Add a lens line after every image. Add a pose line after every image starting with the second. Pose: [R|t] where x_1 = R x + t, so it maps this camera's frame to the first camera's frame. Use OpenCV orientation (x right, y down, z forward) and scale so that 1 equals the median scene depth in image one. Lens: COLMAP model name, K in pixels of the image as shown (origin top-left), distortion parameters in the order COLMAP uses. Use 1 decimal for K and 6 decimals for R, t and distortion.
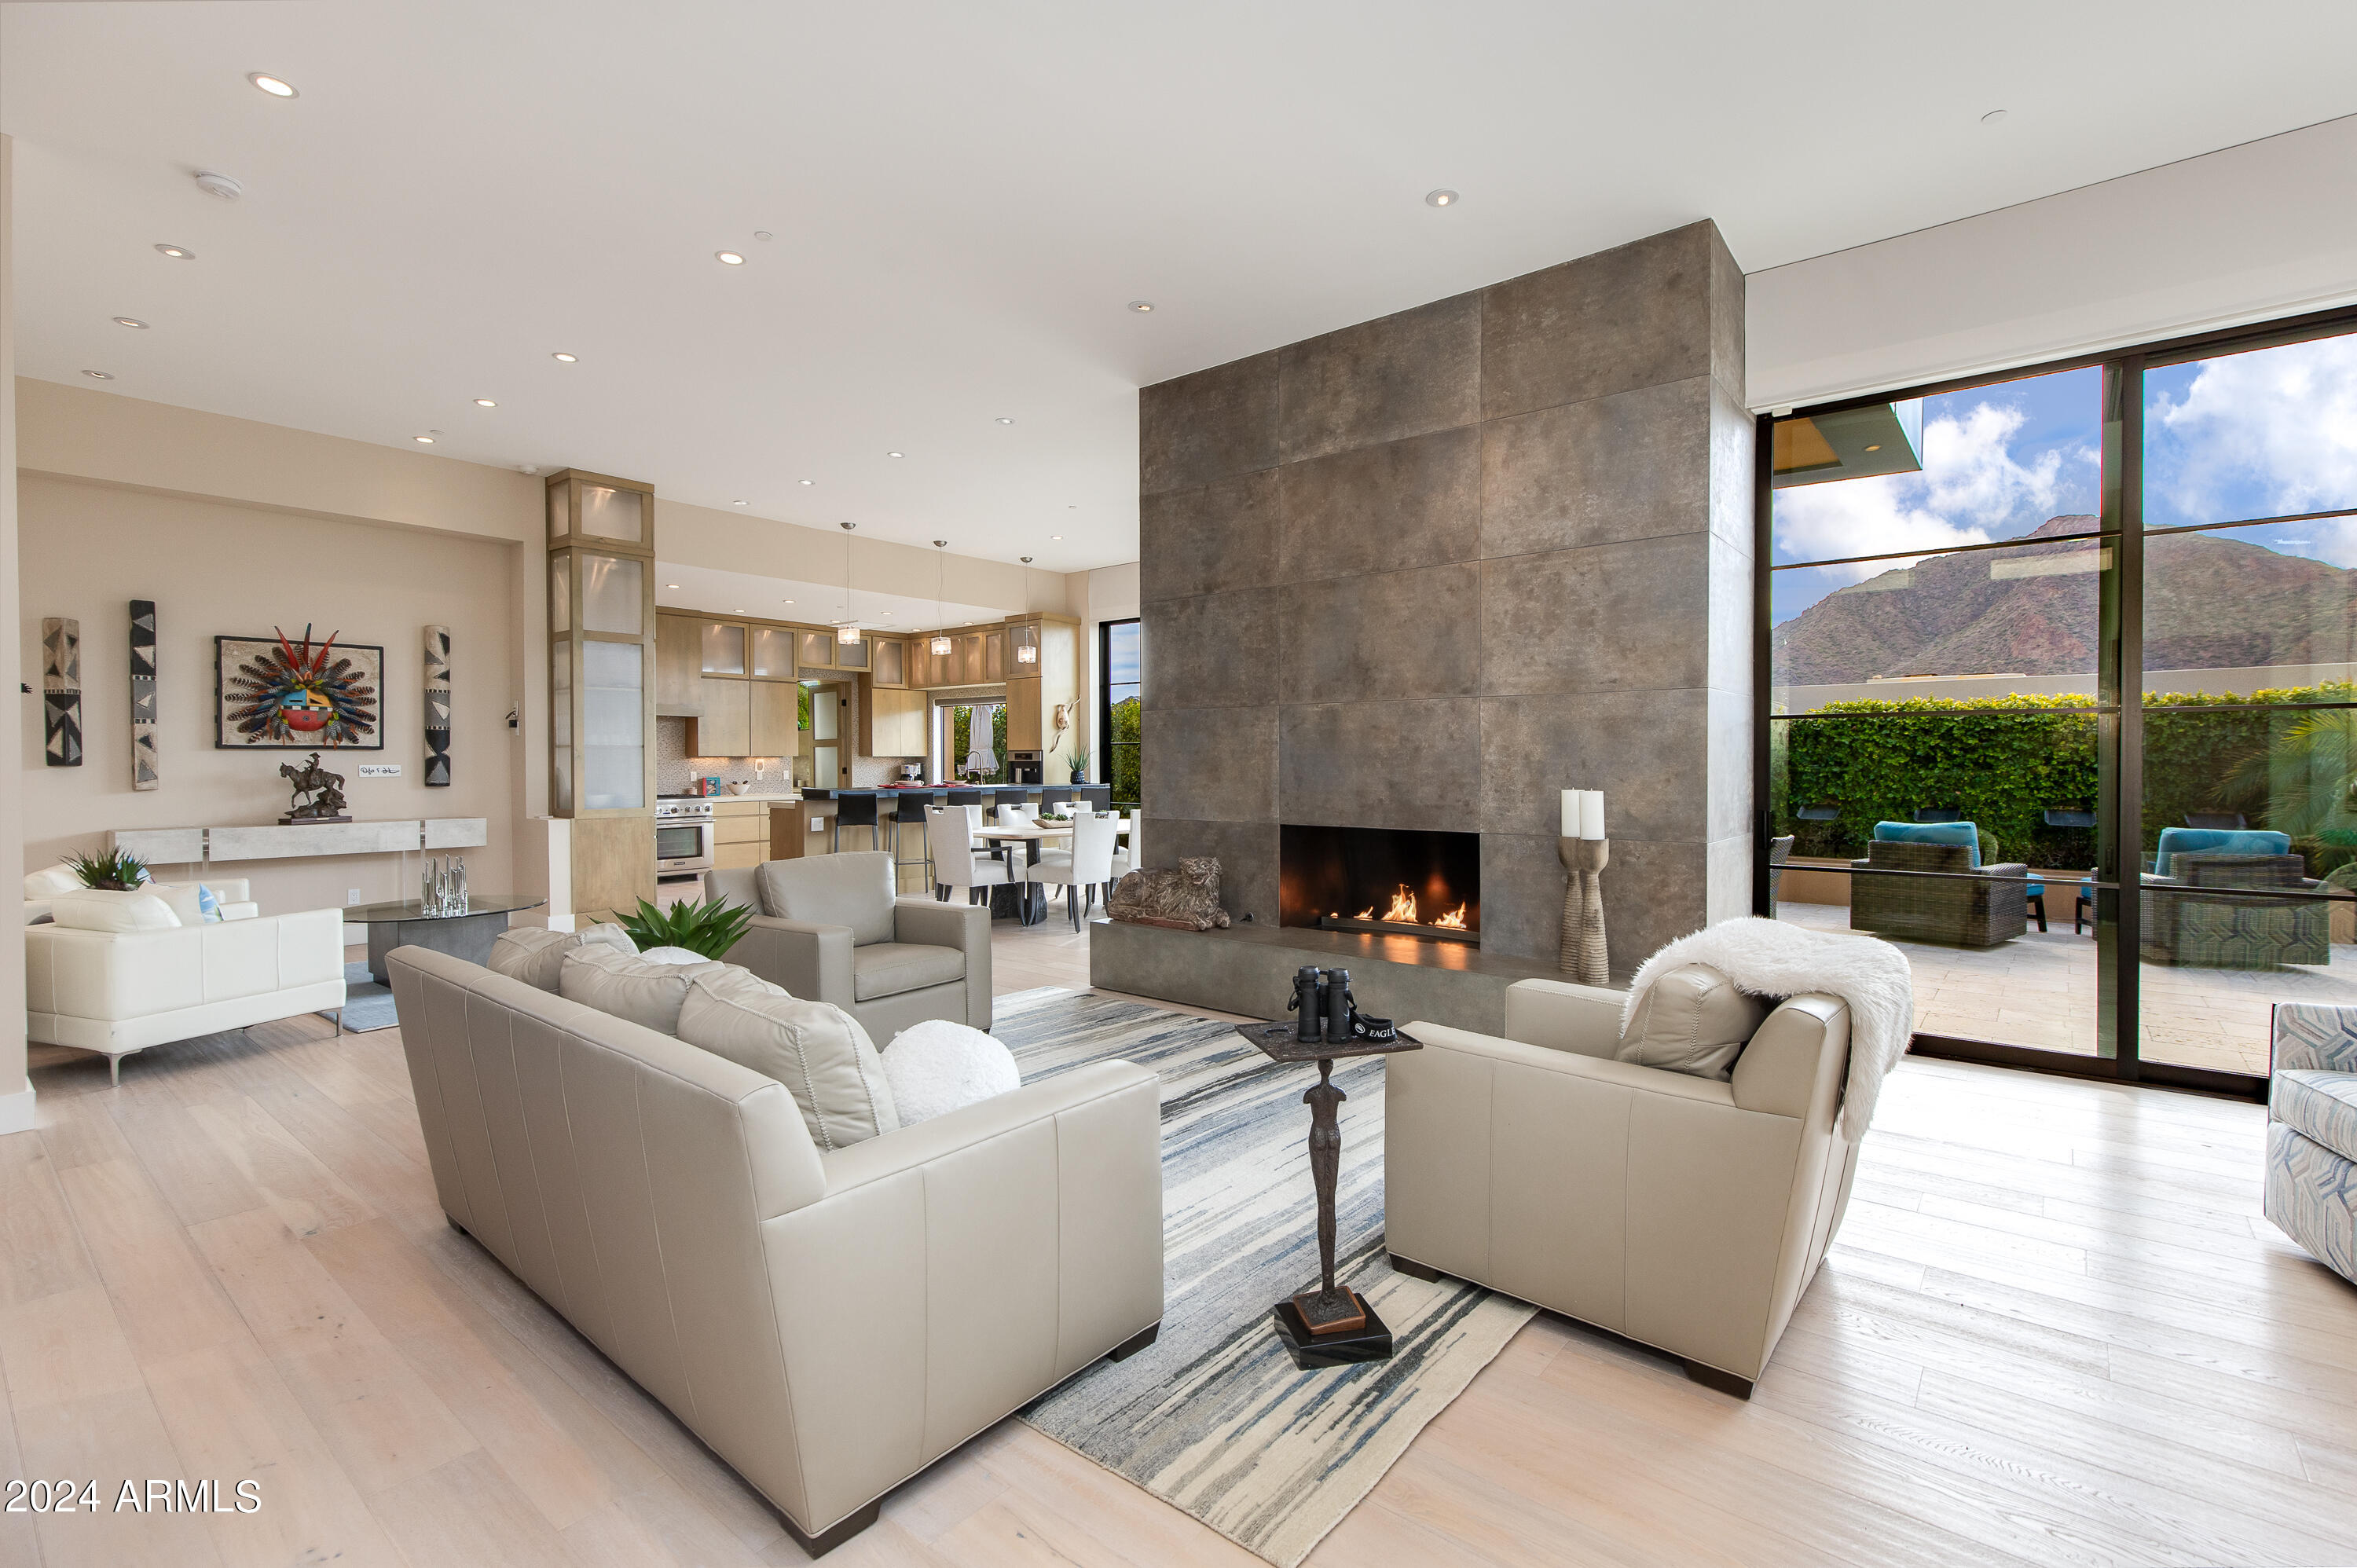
lens RADIAL K [[1071.0, 0, 1188.5], [0, 1071.0, 772.2], [0, 0, 1]] dist [-0.000945, -0.000171]
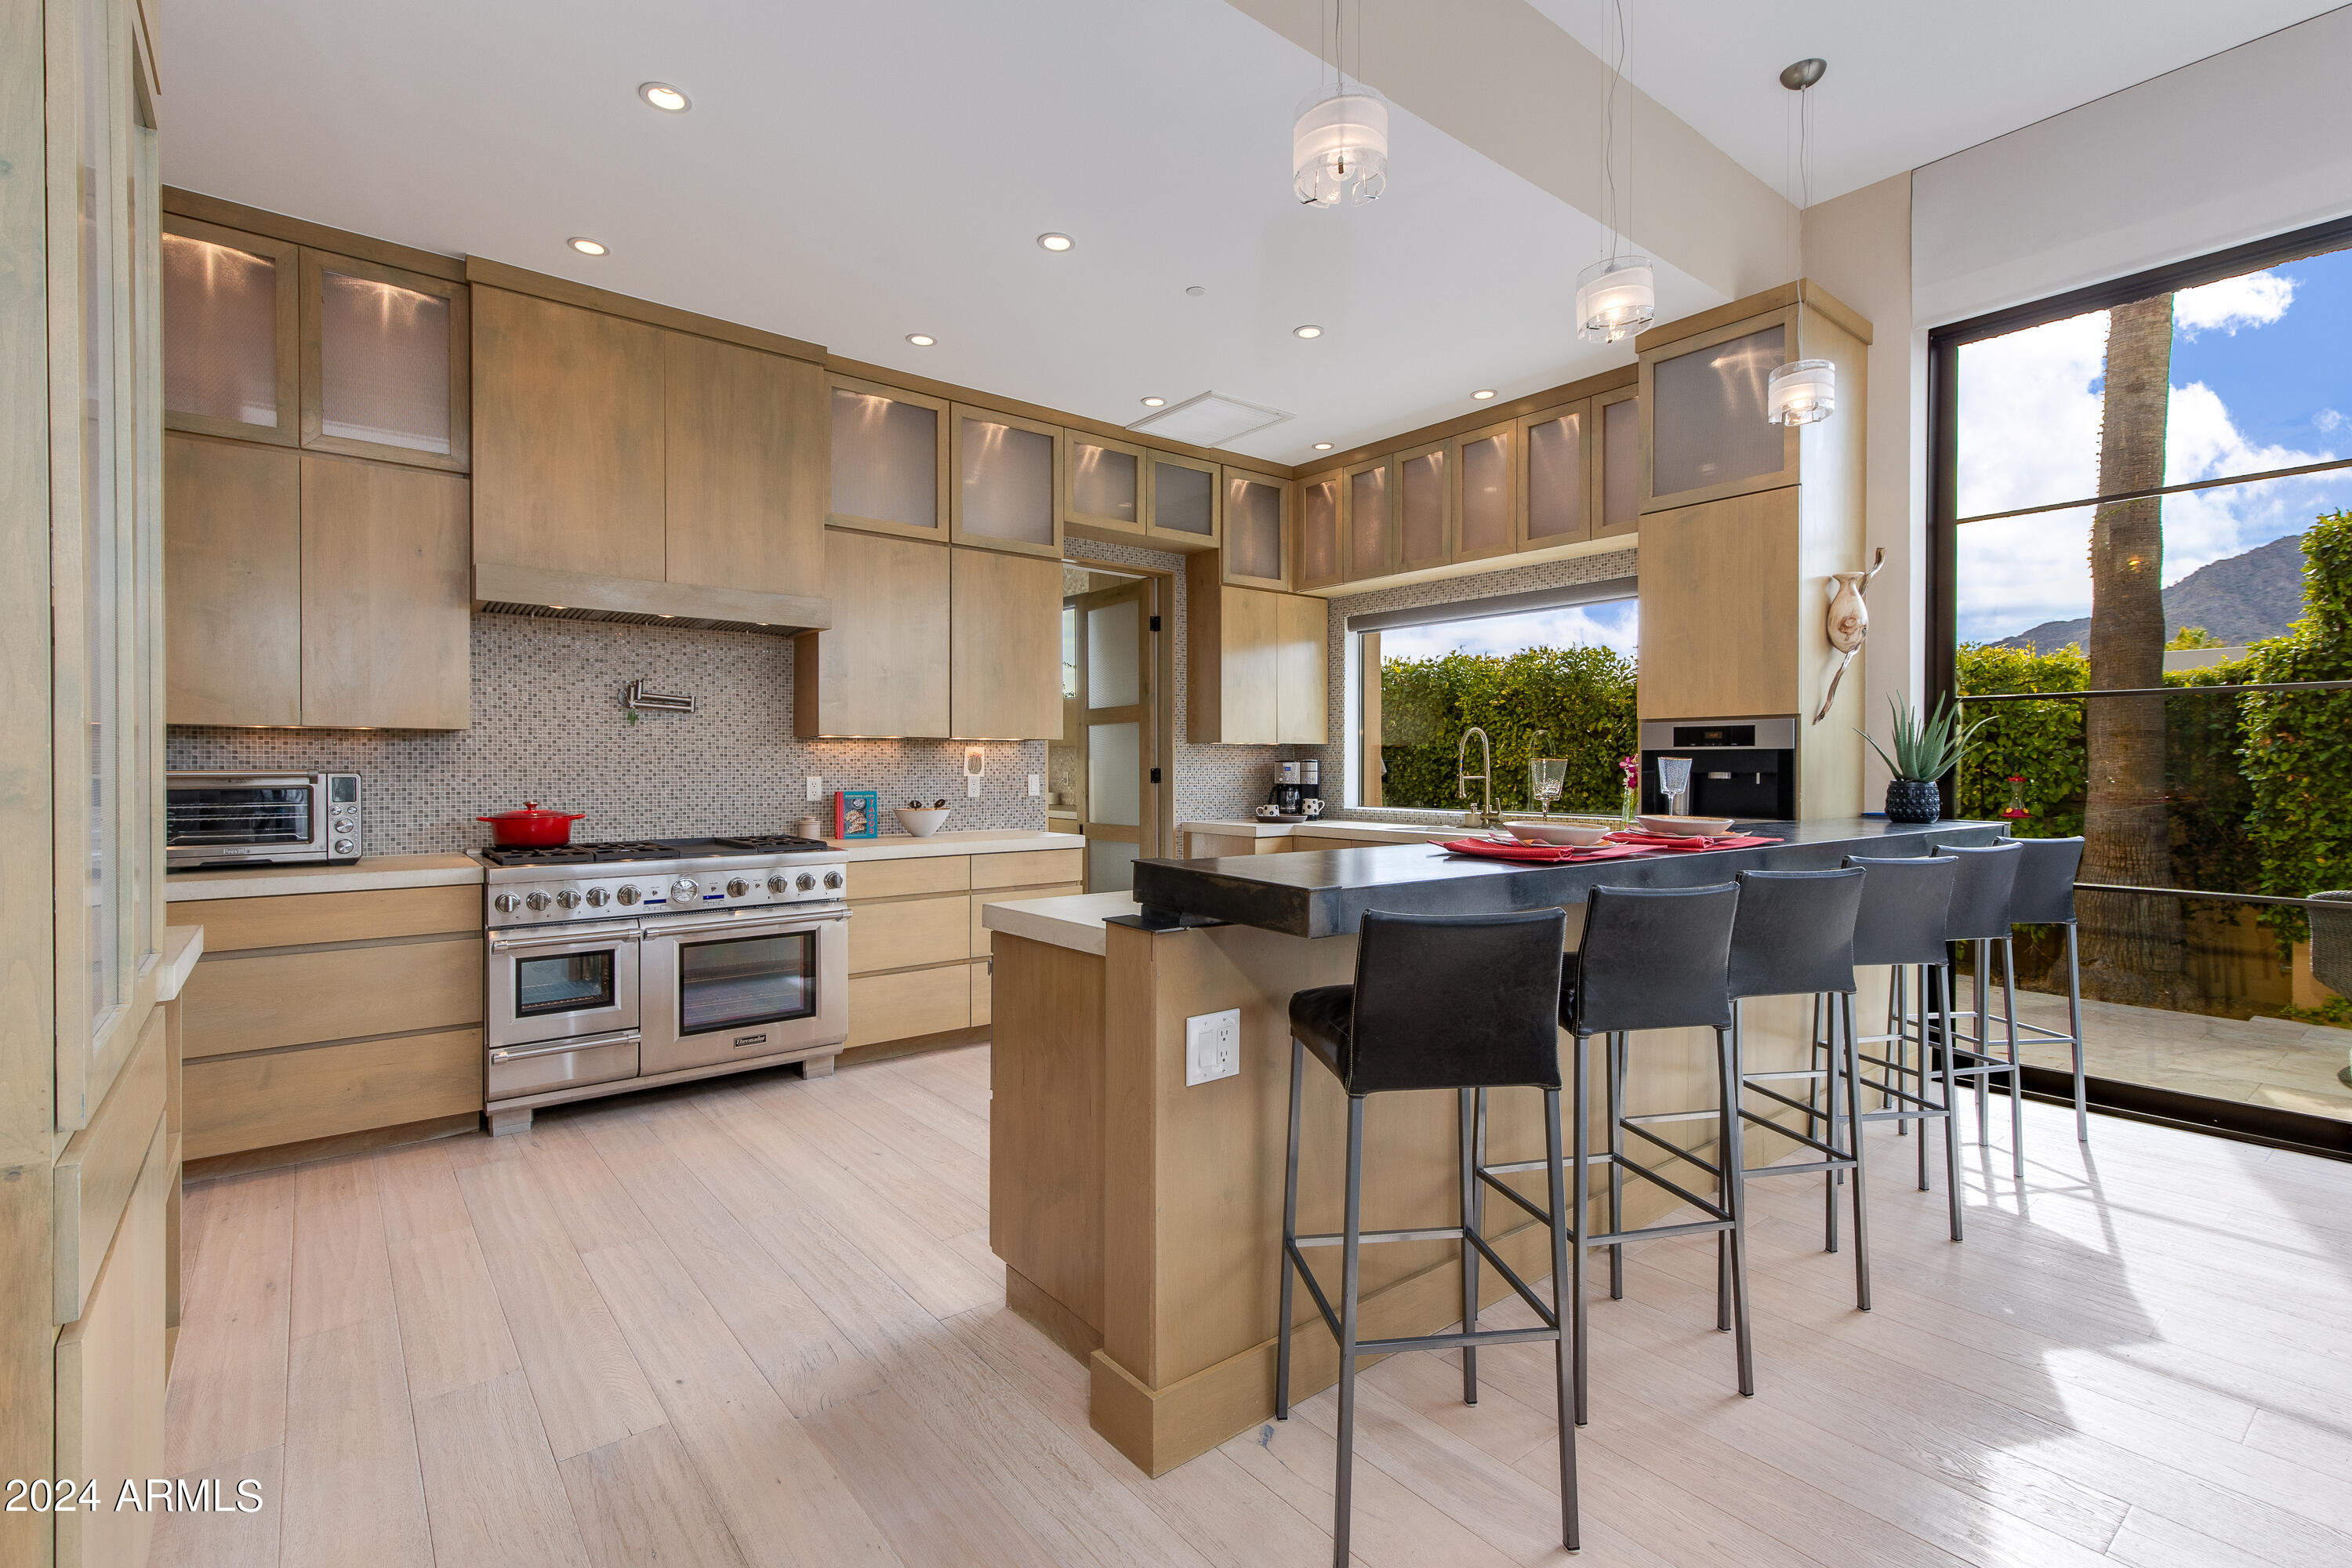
lens RADIAL K [[1068.8, 0, 1189.0], [0, 1068.8, 776.1], [0, 0, 1]] dist [-0.000945, -0.000171]
pose [[0.981797, 0.004291, -0.189886, -0.433494], [-0.004610, 0.999989, -0.001240, -0.001489], [0.189878, 0.002093, 0.981805, 1.102083]]
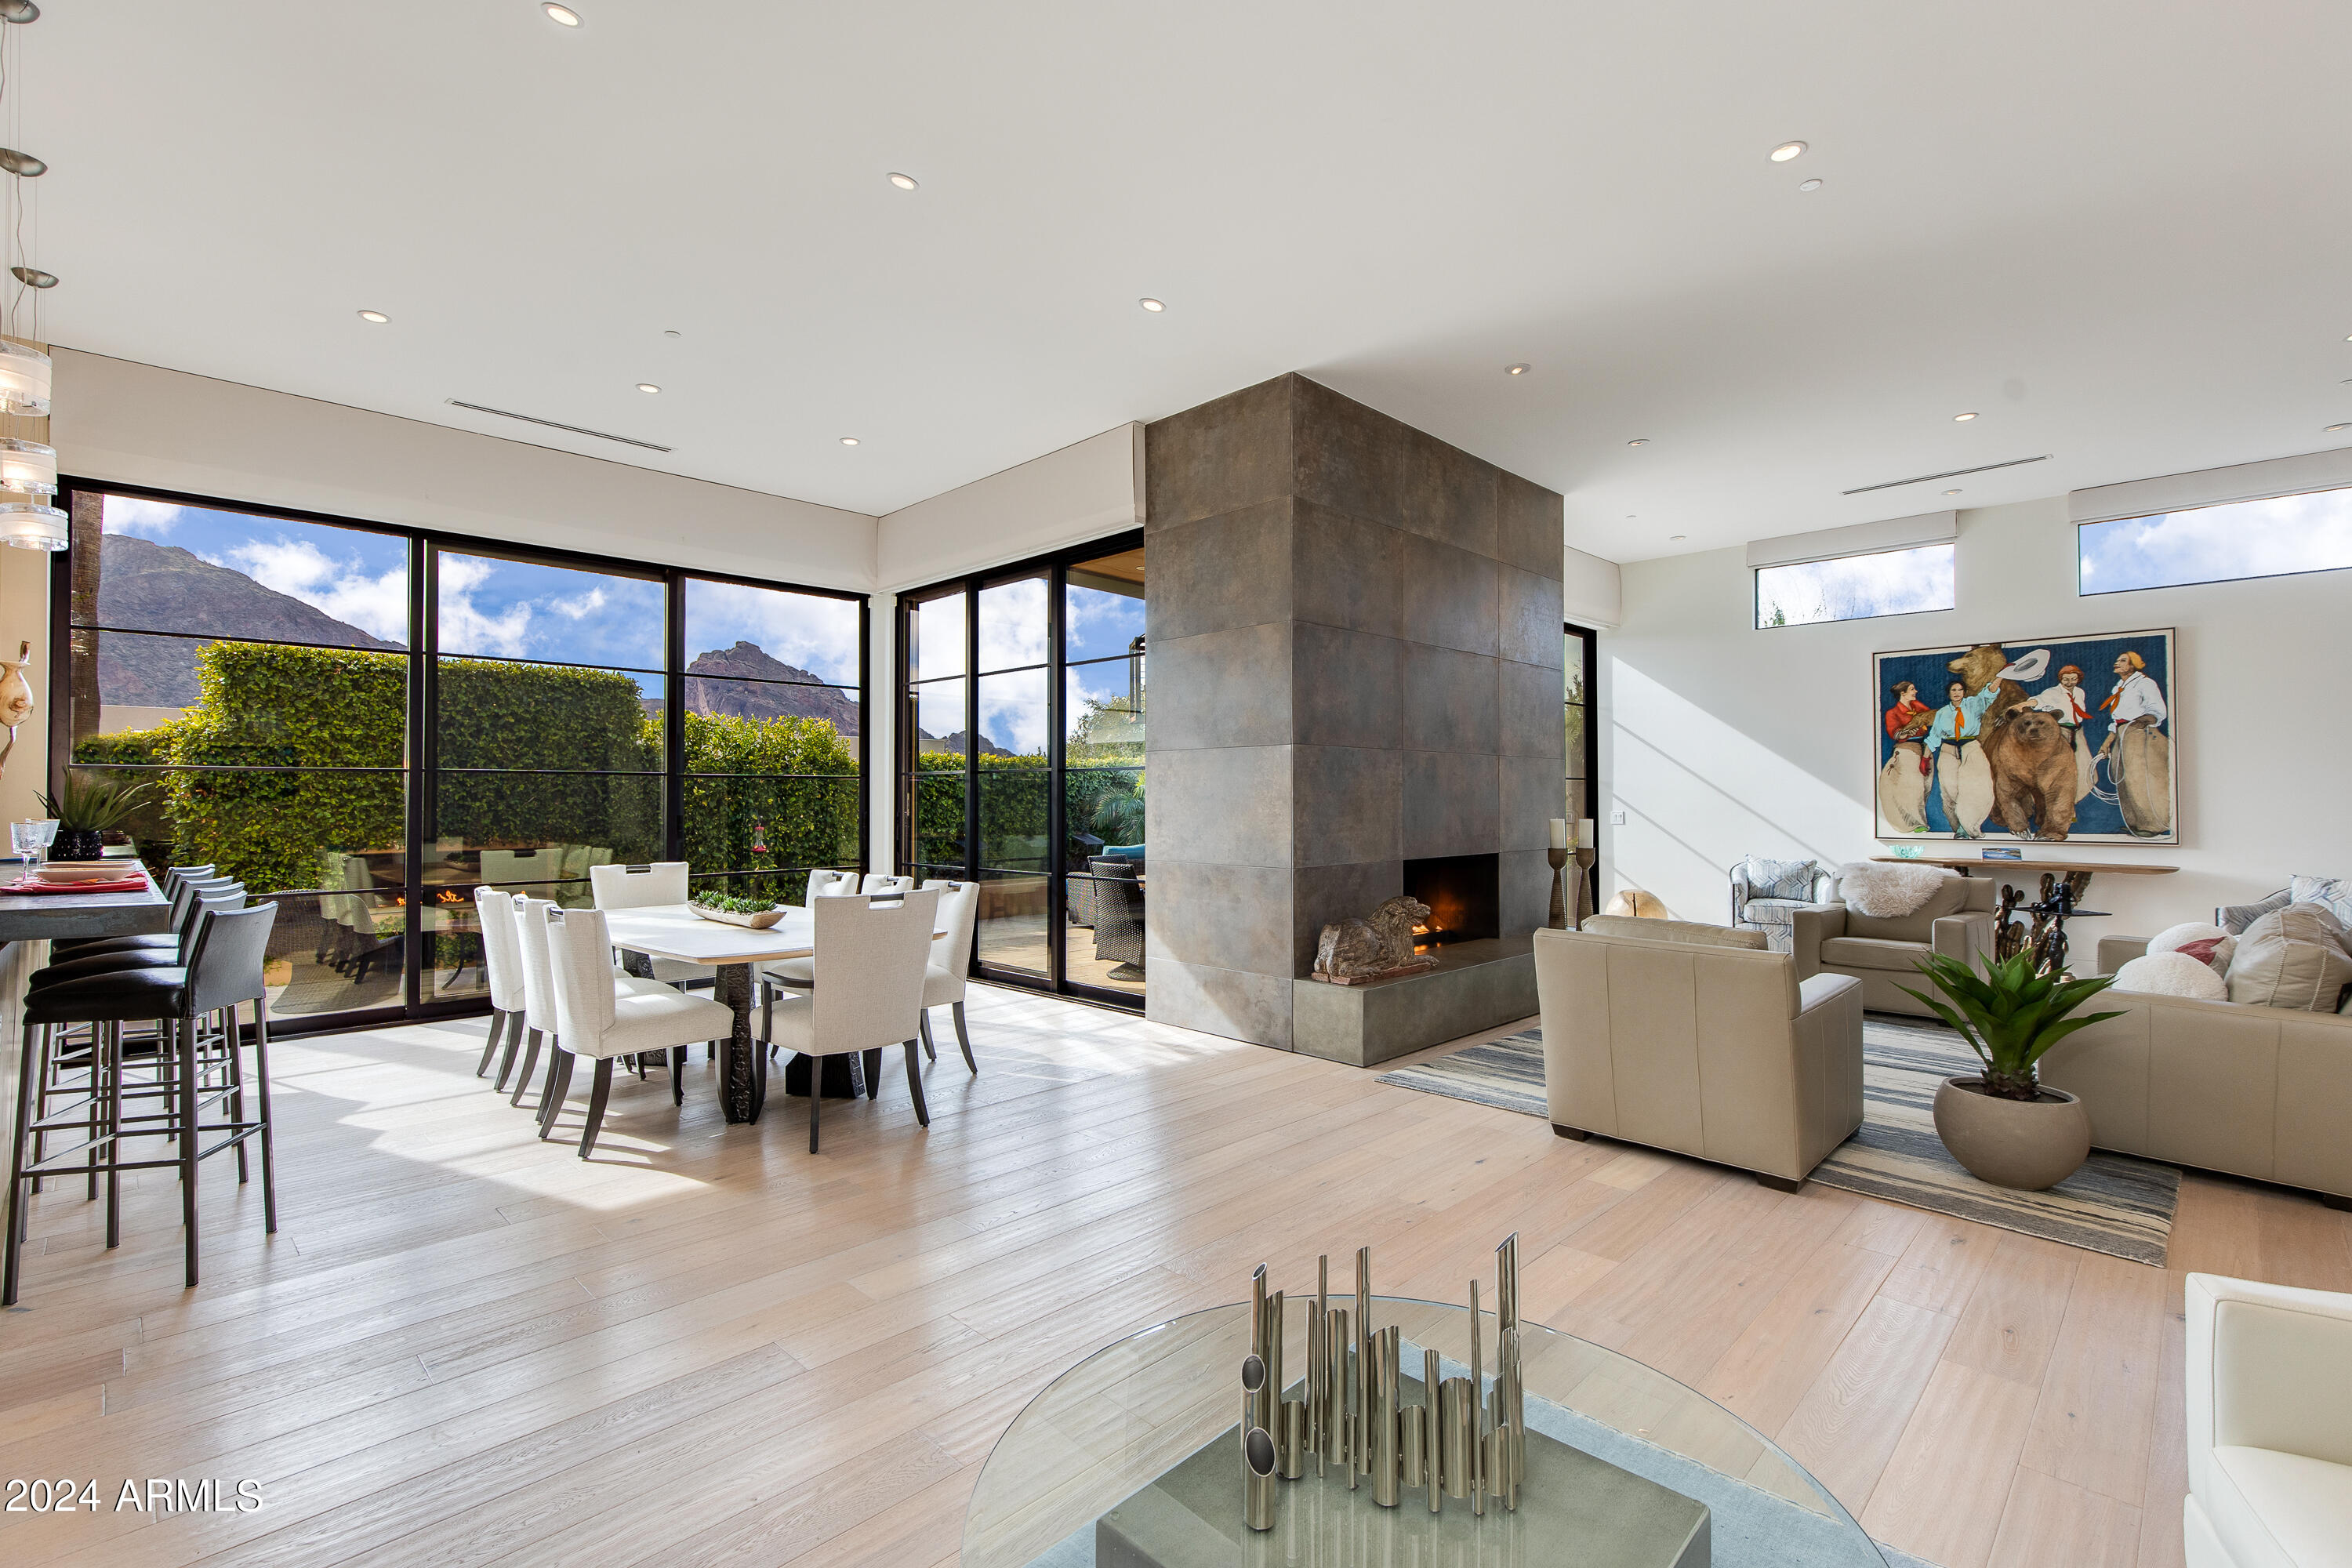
lens RADIAL K [[1068.8, 0, 1171.7], [0, 1068.8, 782.9], [0, 0, 1]] dist [-0.000945, -0.000171]
pose [[0.077470, 0.015450, 0.996875, -0.816000], [0.013527, 0.999772, -0.016546, -0.012018], [-0.996903, 0.014767, 0.077243, 0.931296]]
